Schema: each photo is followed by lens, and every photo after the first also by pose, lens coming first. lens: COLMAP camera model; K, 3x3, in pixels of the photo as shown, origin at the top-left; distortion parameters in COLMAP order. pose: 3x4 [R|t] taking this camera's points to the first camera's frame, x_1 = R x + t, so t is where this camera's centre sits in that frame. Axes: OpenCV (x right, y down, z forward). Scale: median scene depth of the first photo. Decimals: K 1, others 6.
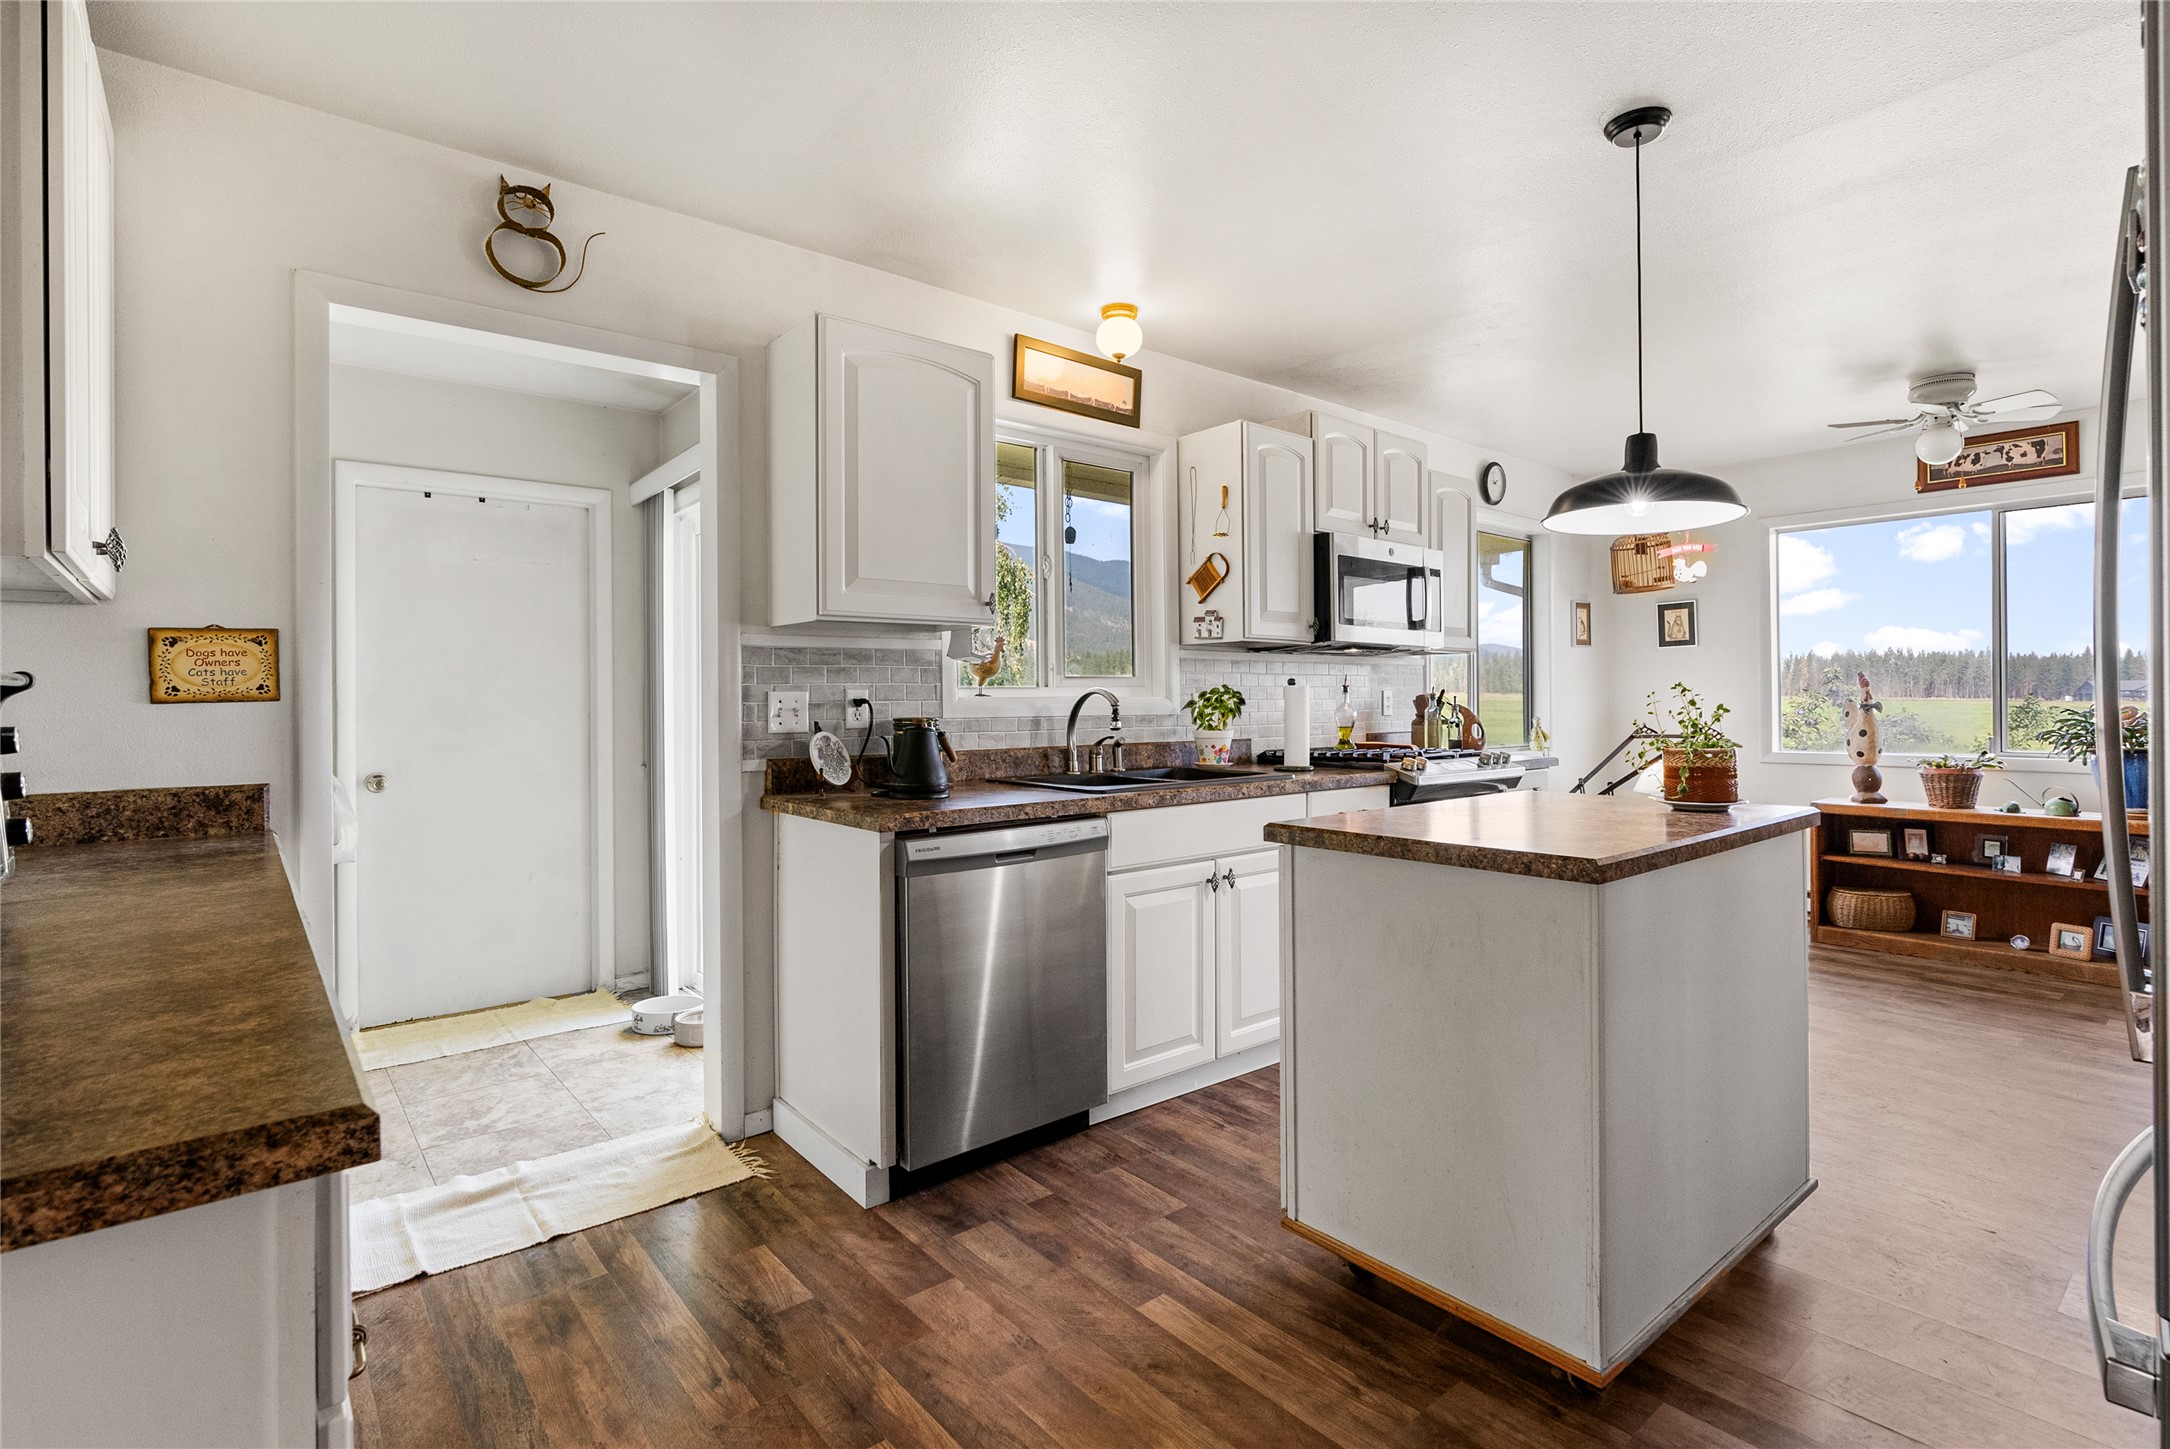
lens RADIAL K [[998.7, 0, 1078.2], [0, 998.7, 703.3], [0, 0, 1]] dist [-0.009416, 0.000366]
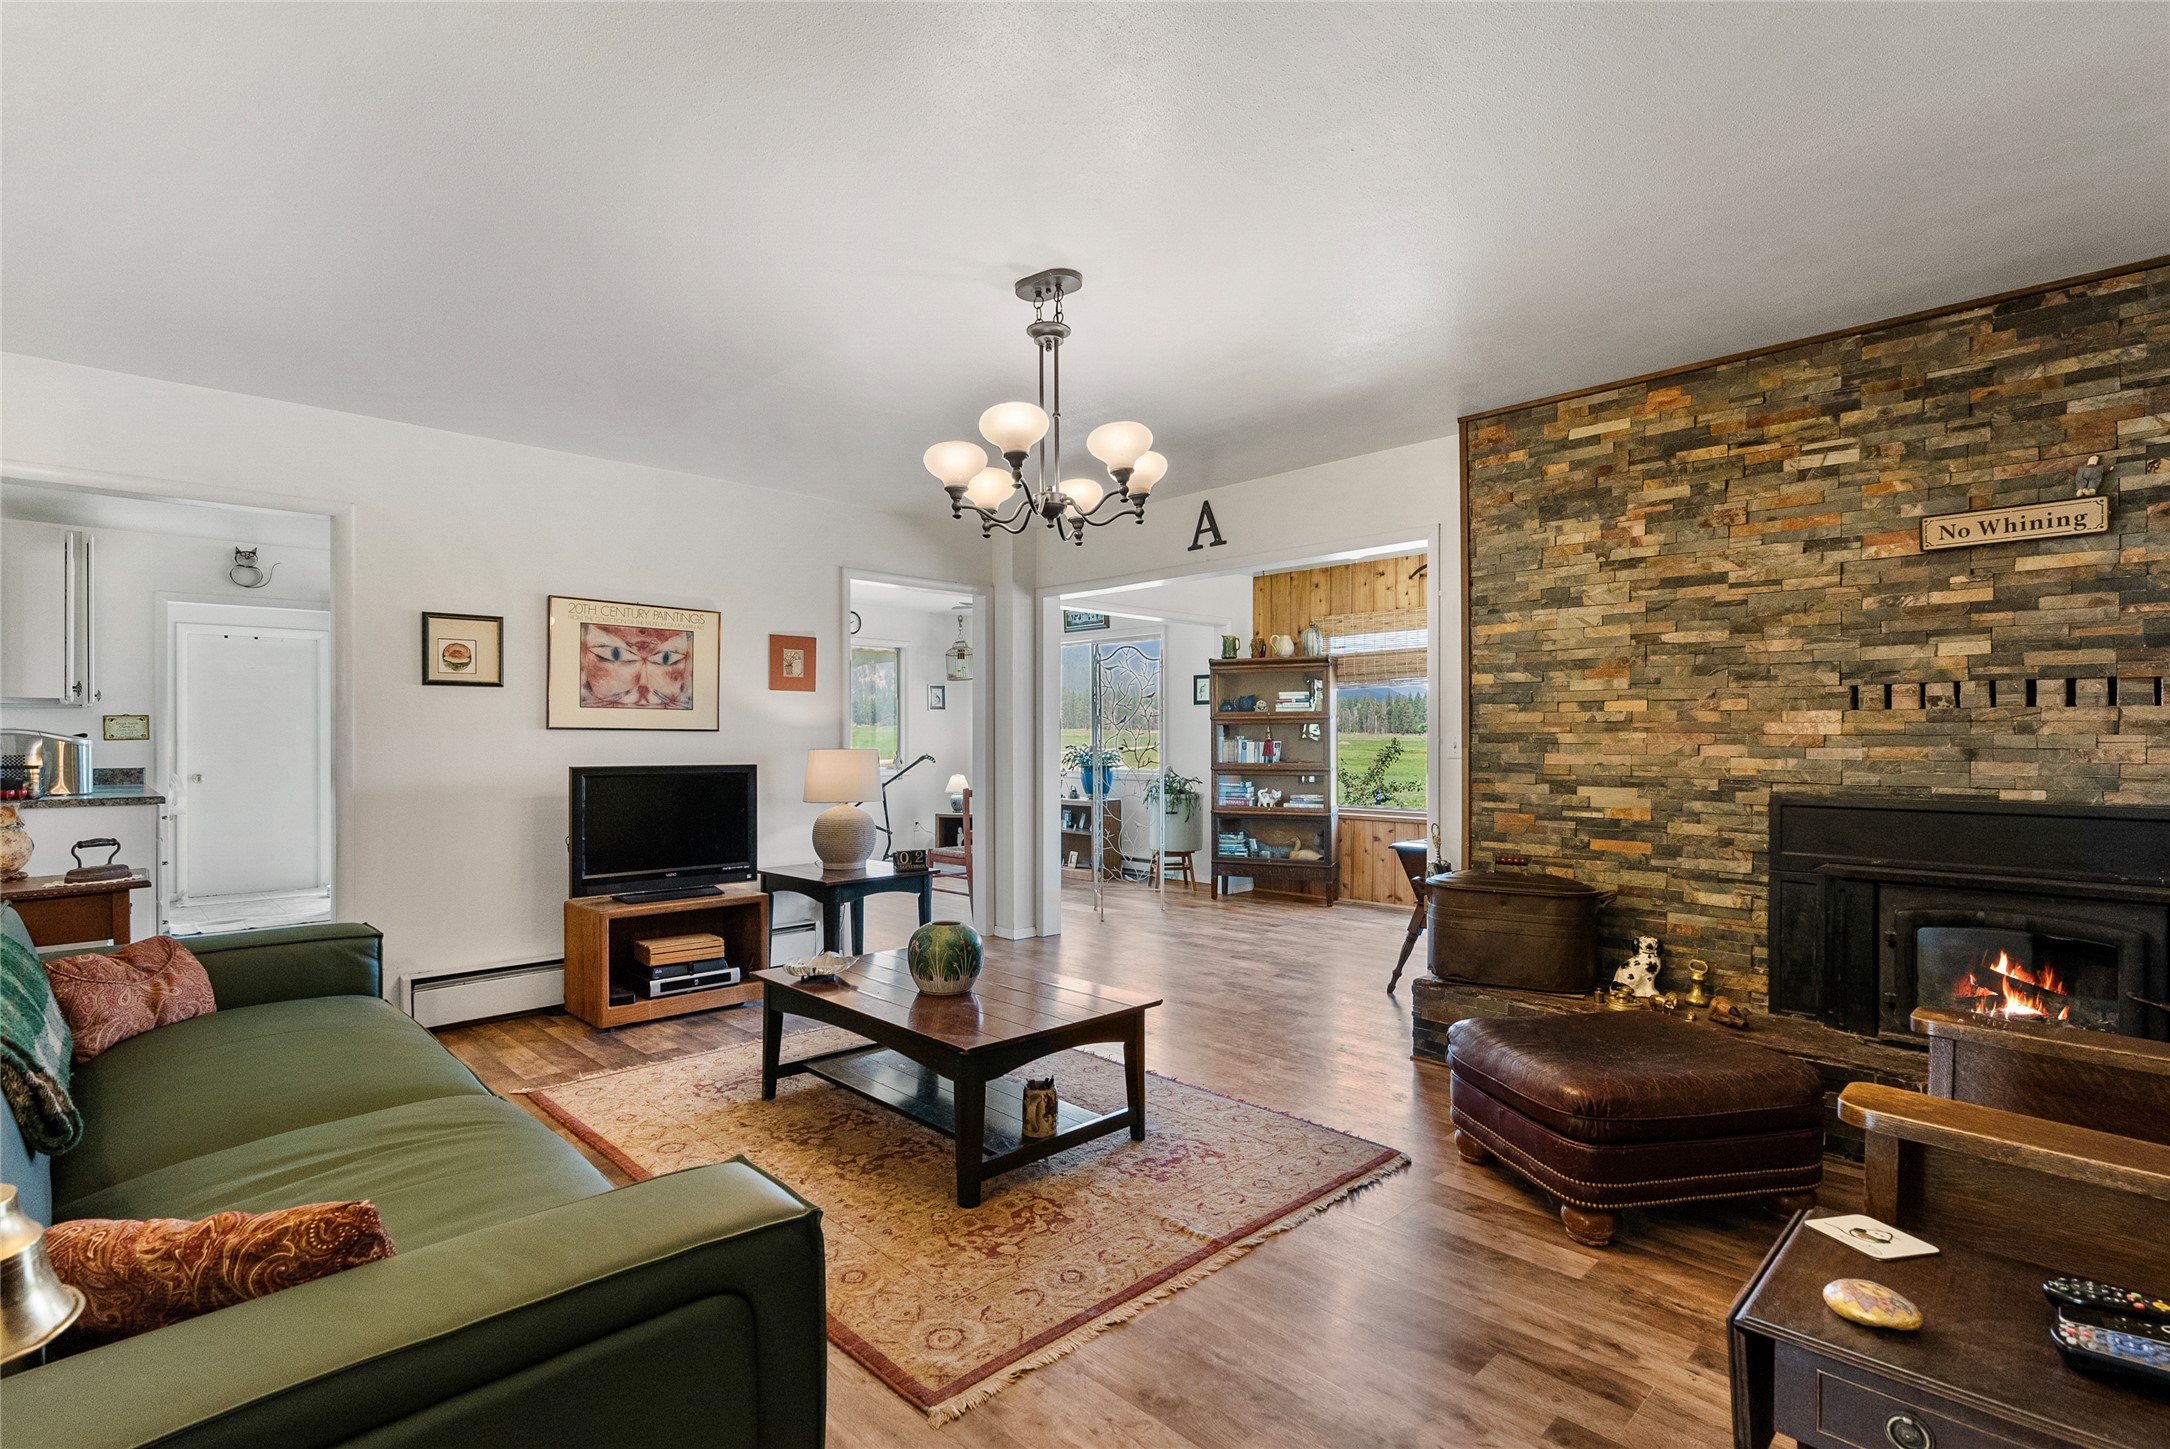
lens RADIAL K [[998.7, 0, 1091.5], [0, 998.7, 746.5], [0, 0, 1]] dist [-0.009416, 0.000366]
pose [[0.996390, 0.003745, 0.084816, 1.519887], [-0.003971, 0.999989, 0.002491, 0.000480], [-0.084806, -0.002819, 0.996394, -1.899484]]
